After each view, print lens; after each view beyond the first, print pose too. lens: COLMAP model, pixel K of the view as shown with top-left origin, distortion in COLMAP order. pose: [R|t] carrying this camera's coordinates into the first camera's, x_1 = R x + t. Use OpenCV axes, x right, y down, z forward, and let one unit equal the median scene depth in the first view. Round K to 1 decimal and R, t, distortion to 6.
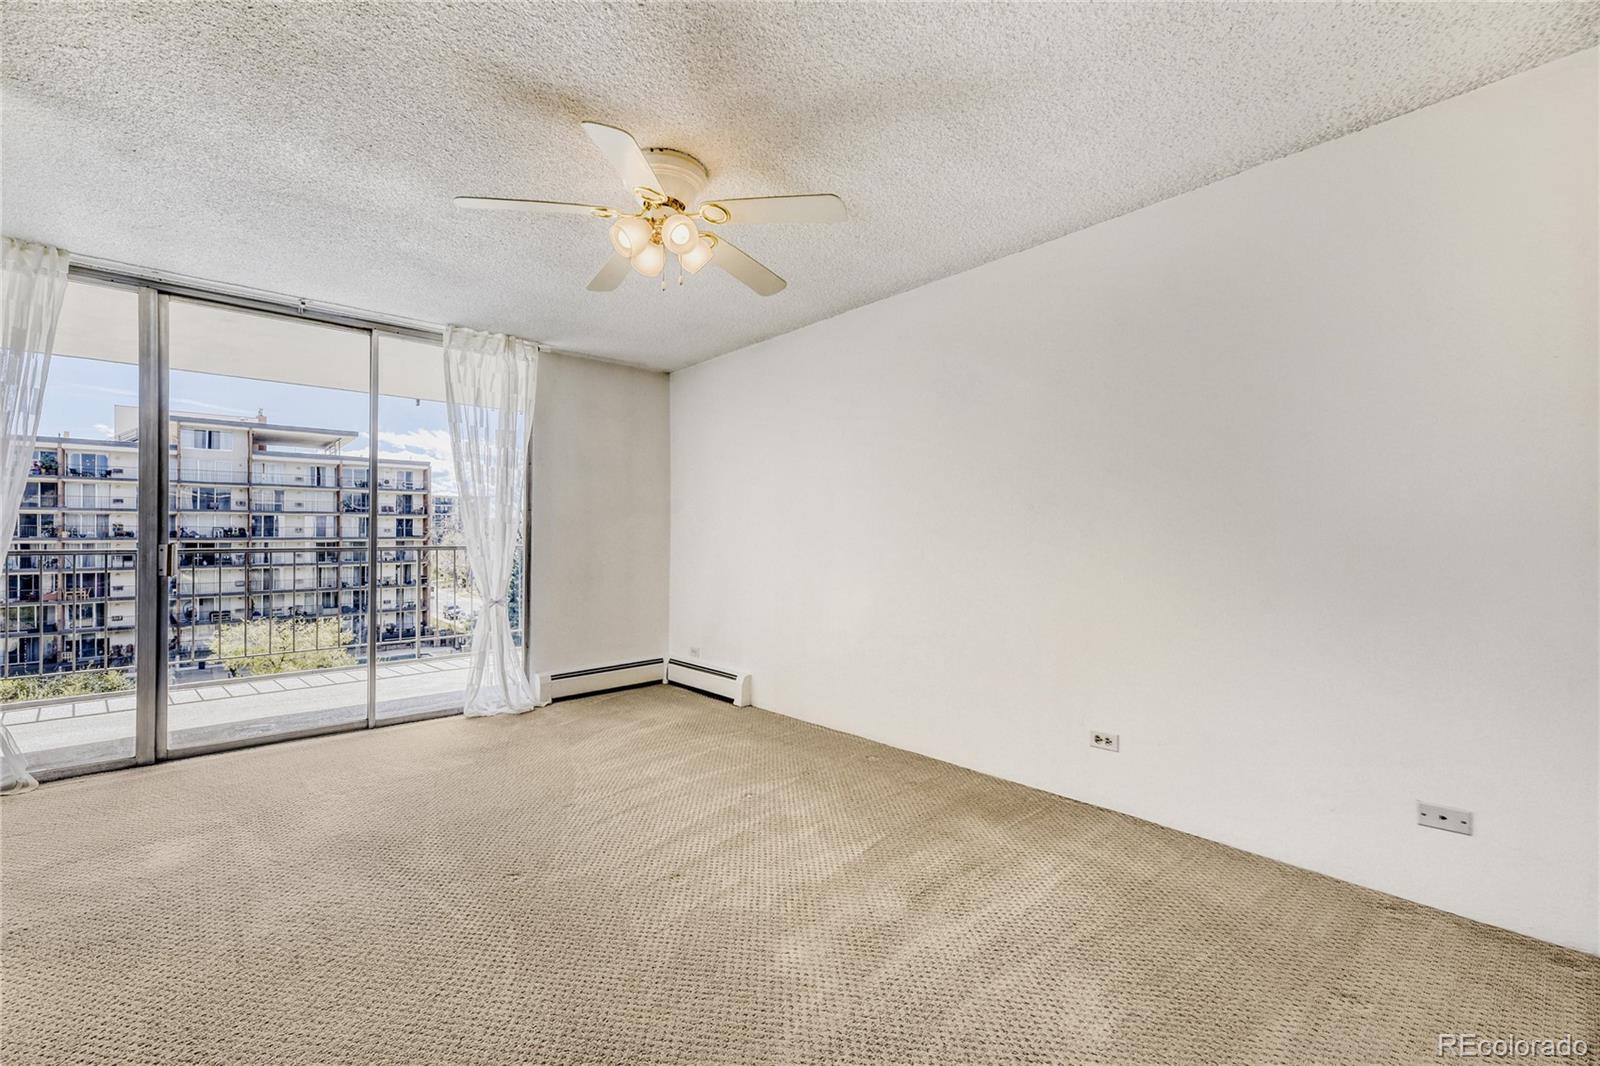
lens RADIAL K [[657.8, 0, 808.8], [0, 657.8, 533.1], [0, 0, 1]] dist [-0.006211, 0.000384]
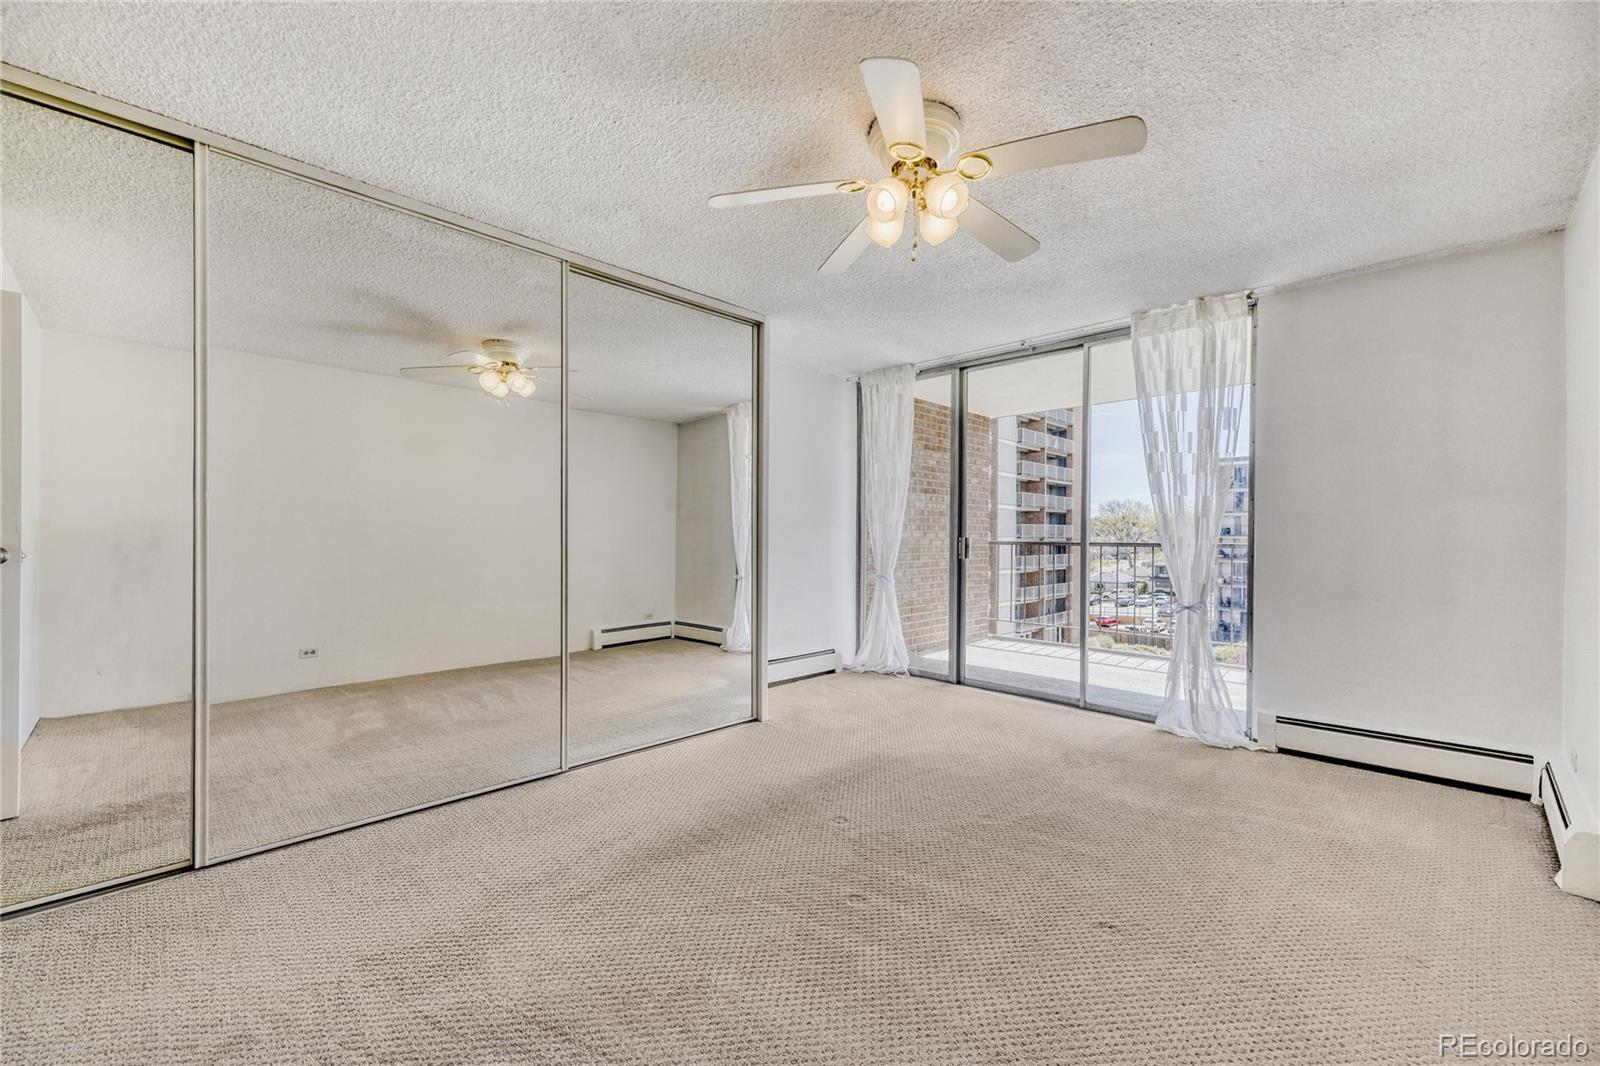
lens RADIAL K [[657.8, 0, 796.5], [0, 657.8, 529.5], [0, 0, 1]] dist [-0.006211, 0.000384]
pose [[0.013625, -0.004653, -0.999896, 0.420794], [-0.000078, 0.999989, -0.004655, 0.004696], [0.999907, 0.000141, 0.013624, 0.503028]]
